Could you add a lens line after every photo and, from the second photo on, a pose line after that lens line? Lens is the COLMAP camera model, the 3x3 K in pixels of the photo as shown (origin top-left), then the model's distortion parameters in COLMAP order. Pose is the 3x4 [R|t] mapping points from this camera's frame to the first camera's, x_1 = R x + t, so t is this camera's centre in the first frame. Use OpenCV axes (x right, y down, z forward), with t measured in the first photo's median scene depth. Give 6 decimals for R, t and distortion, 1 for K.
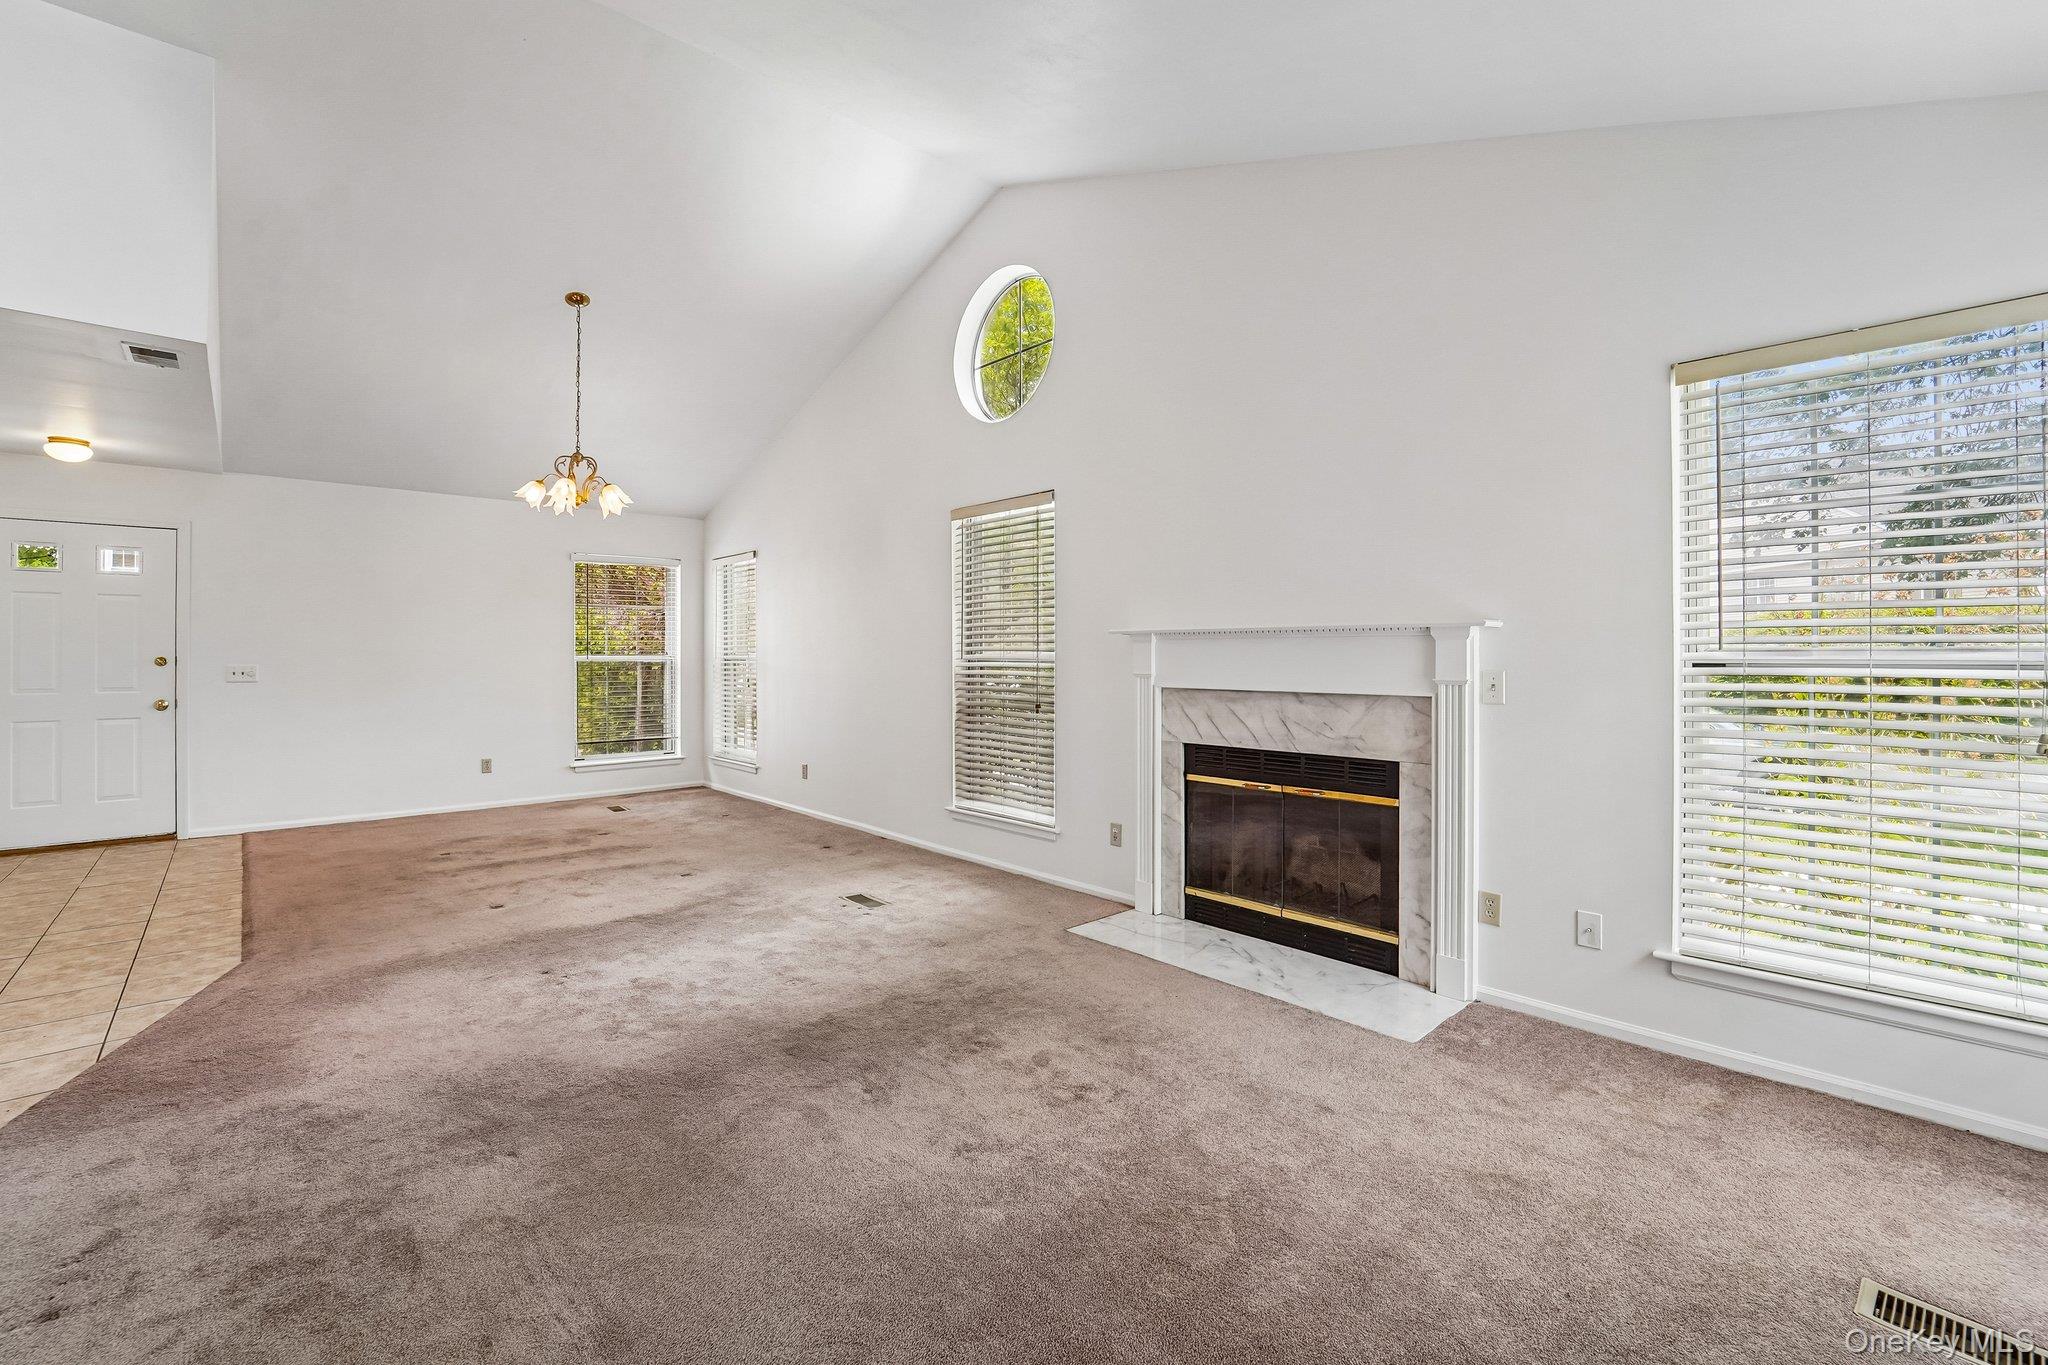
lens RADIAL K [[878.5, 0, 1023.2], [0, 878.5, 684.1], [0, 0, 1]] dist [-0.019572, -0.000971]
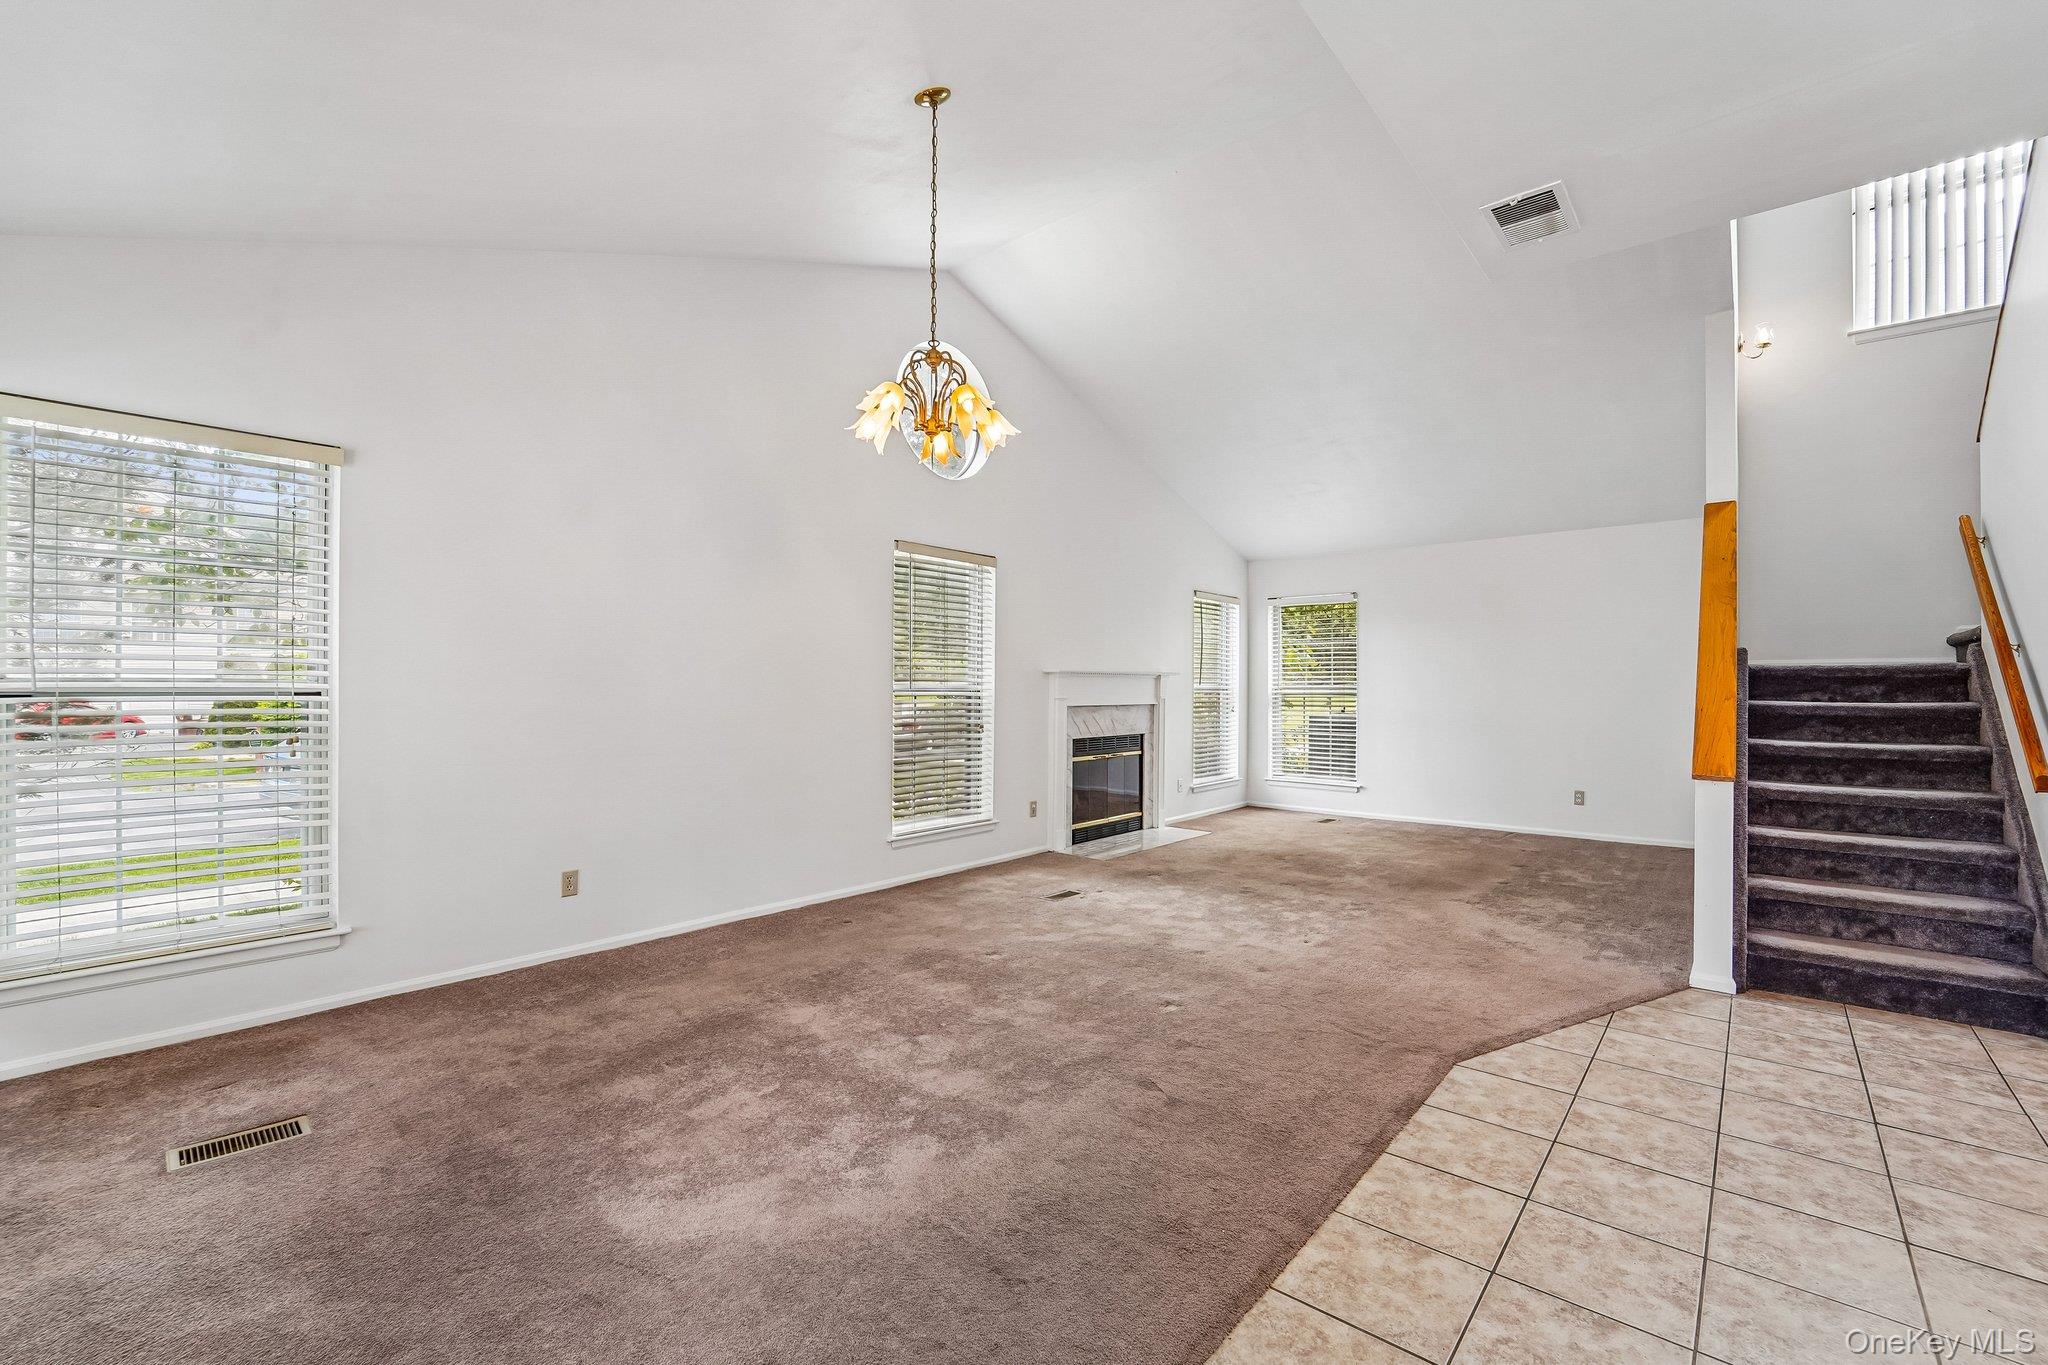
lens RADIAL K [[878.5, 0, 1023.2], [0, 878.5, 684.1], [0, 0, 1]] dist [-0.019572, -0.000971]
pose [[-0.129623, 0.001829, 0.991562, -1.569720], [0.024738, 0.999693, 0.001390, -0.043827], [-0.991255, 0.024709, -0.129629, 1.412339]]
